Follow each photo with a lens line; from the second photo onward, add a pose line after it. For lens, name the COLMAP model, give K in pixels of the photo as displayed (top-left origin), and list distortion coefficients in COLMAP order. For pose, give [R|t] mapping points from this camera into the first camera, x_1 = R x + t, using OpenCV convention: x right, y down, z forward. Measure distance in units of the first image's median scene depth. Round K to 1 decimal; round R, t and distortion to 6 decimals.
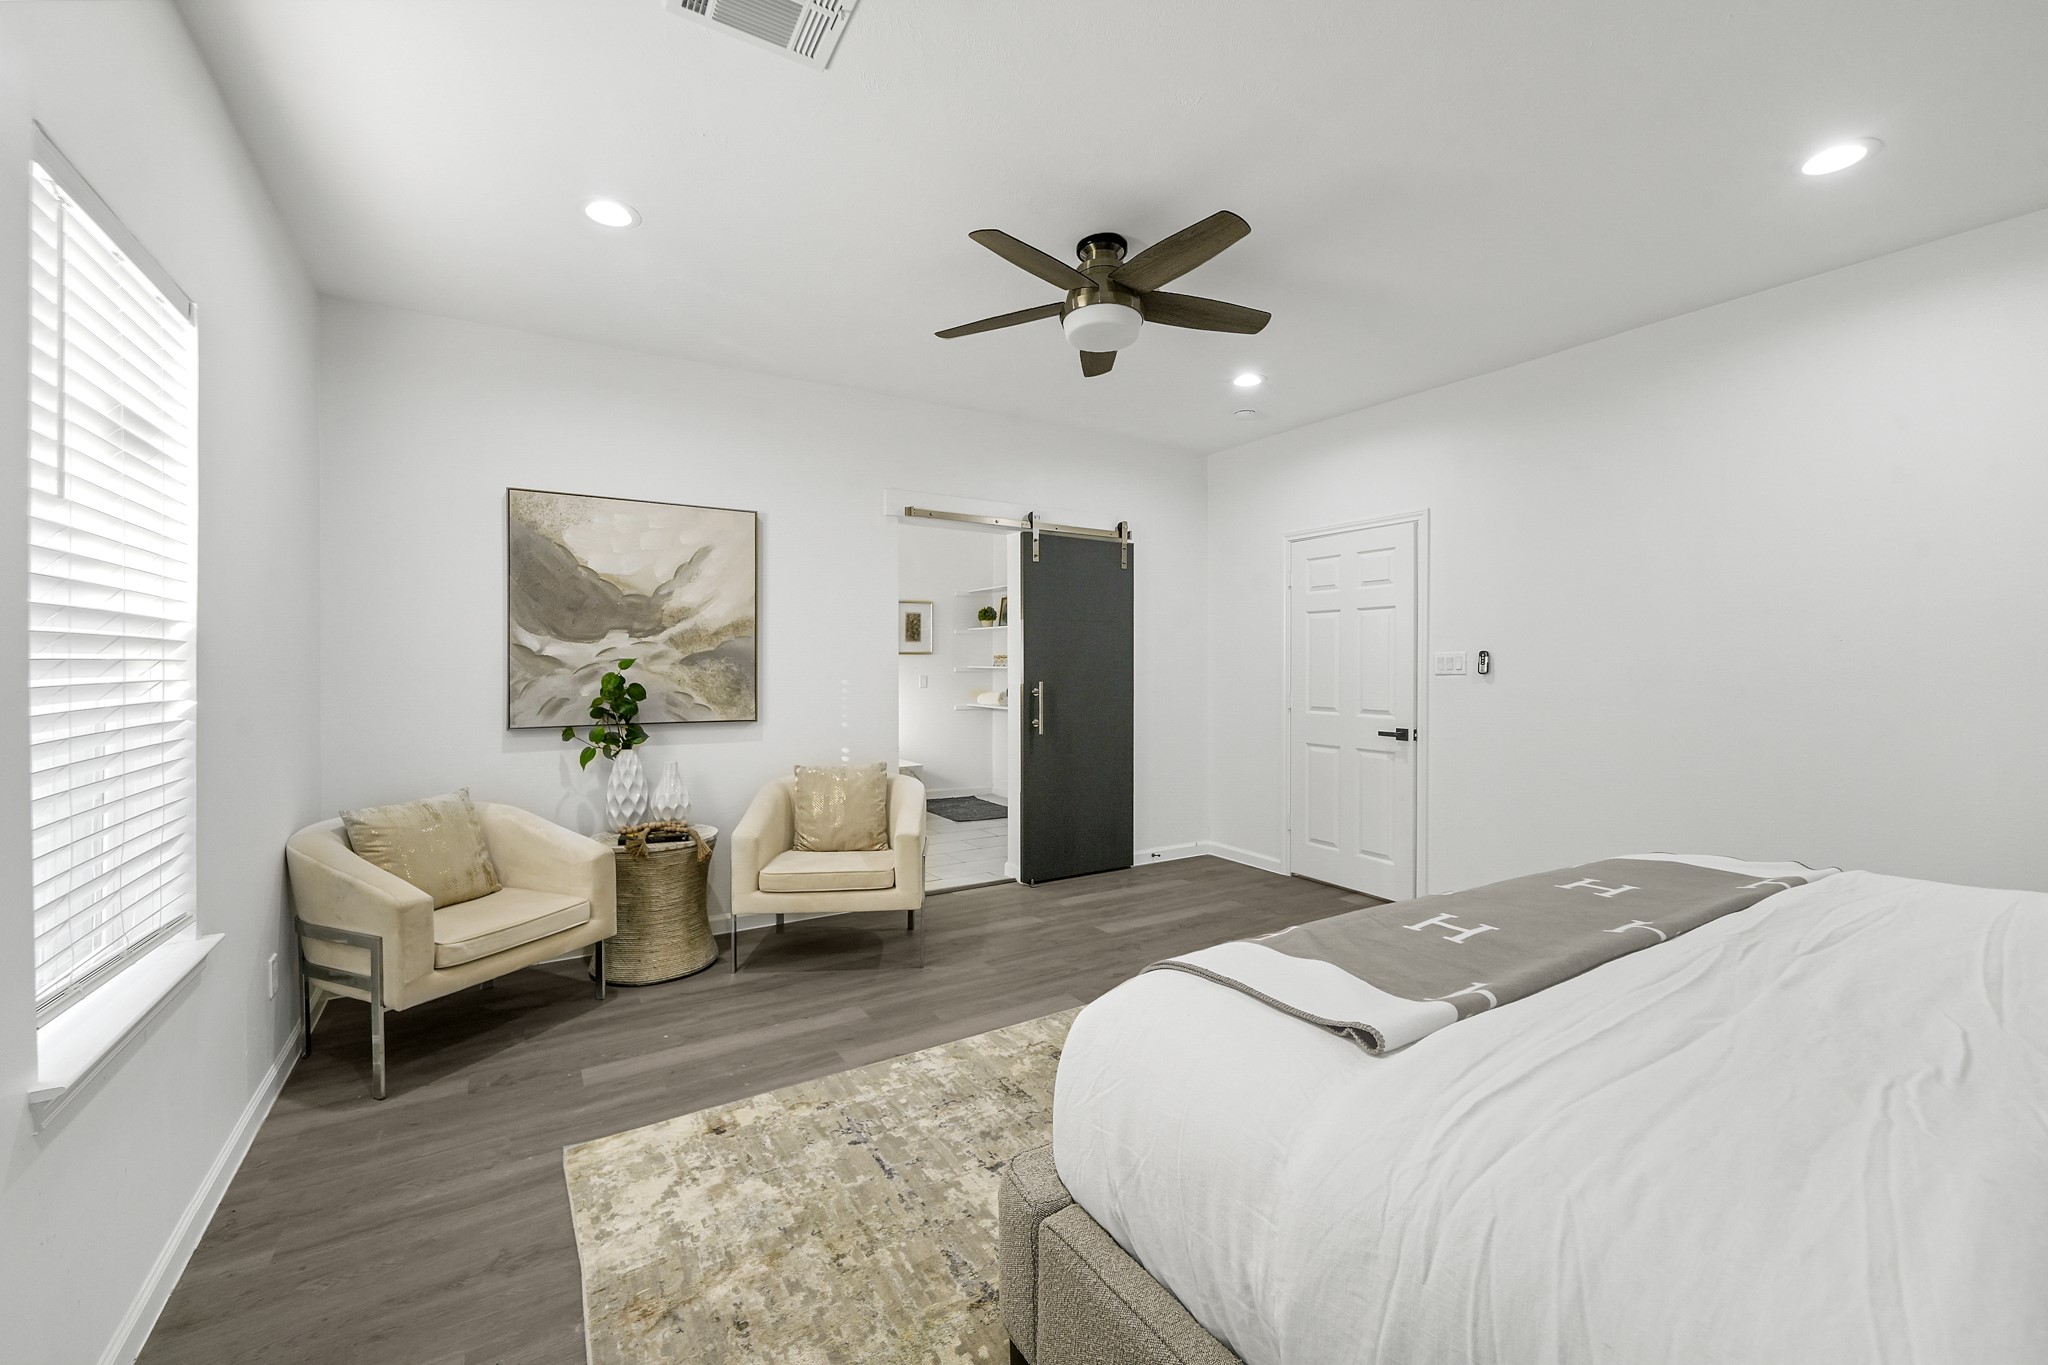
lens RADIAL K [[825.4, 0, 1024.3], [0, 825.4, 676.9], [0, 0, 1]] dist [-0.000377, -0.000013]
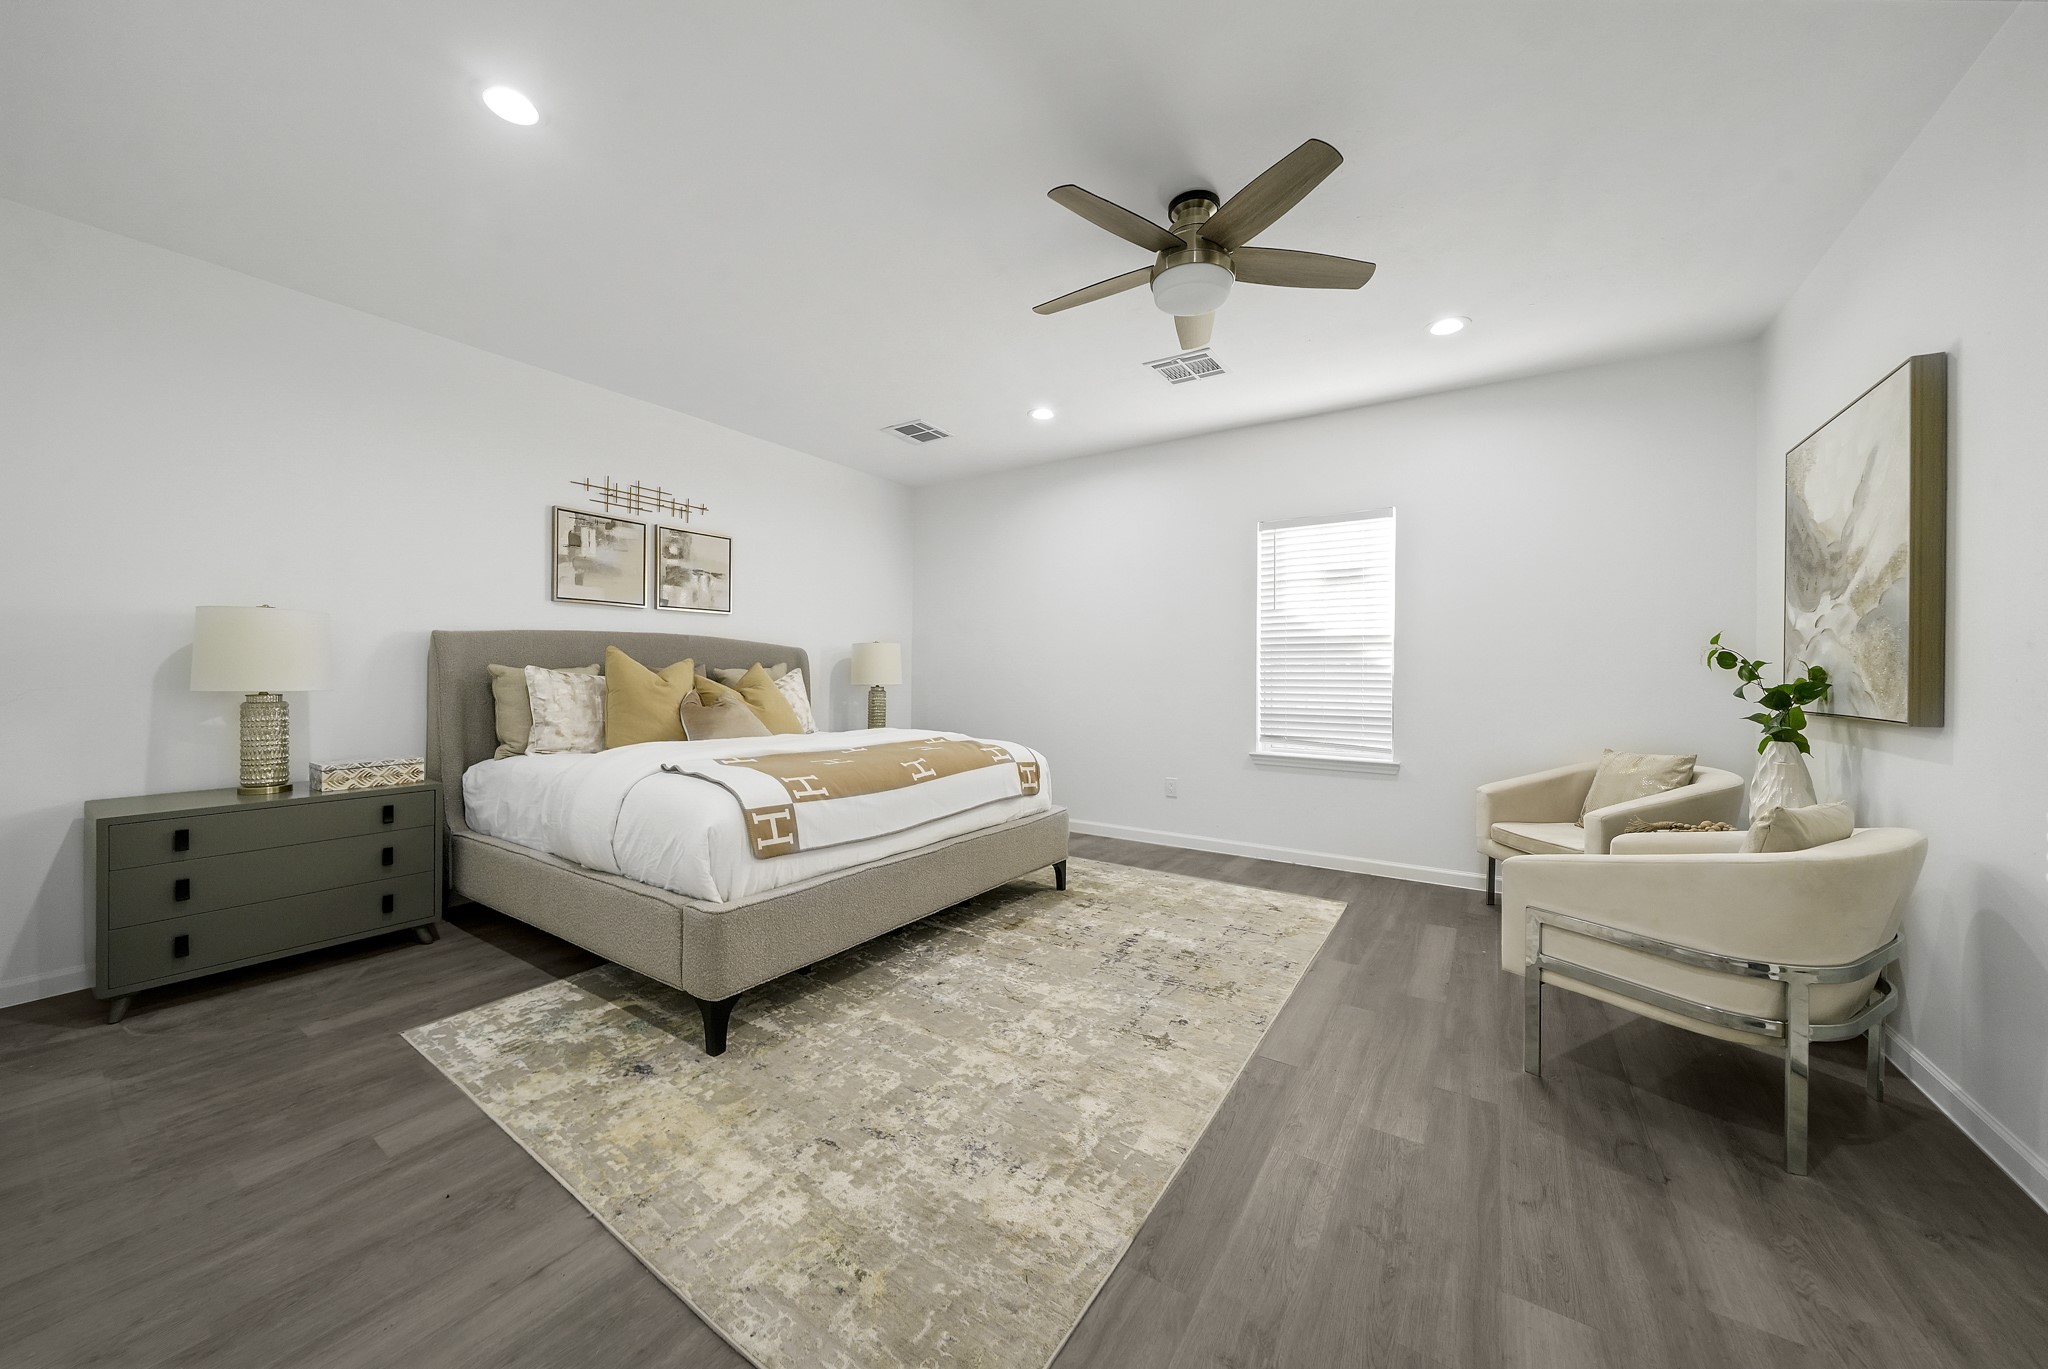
lens RADIAL K [[711.8, 0, 1022.6], [0, 711.8, 677.3], [0, 0, 1]] dist [-0.000017, -0.000001]
pose [[-0.911797, -0.004682, -0.410615, 0.593041], [-0.009528, 0.999907, 0.009756, 0.033052], [0.410532, 0.012808, -0.911756, 1.627203]]
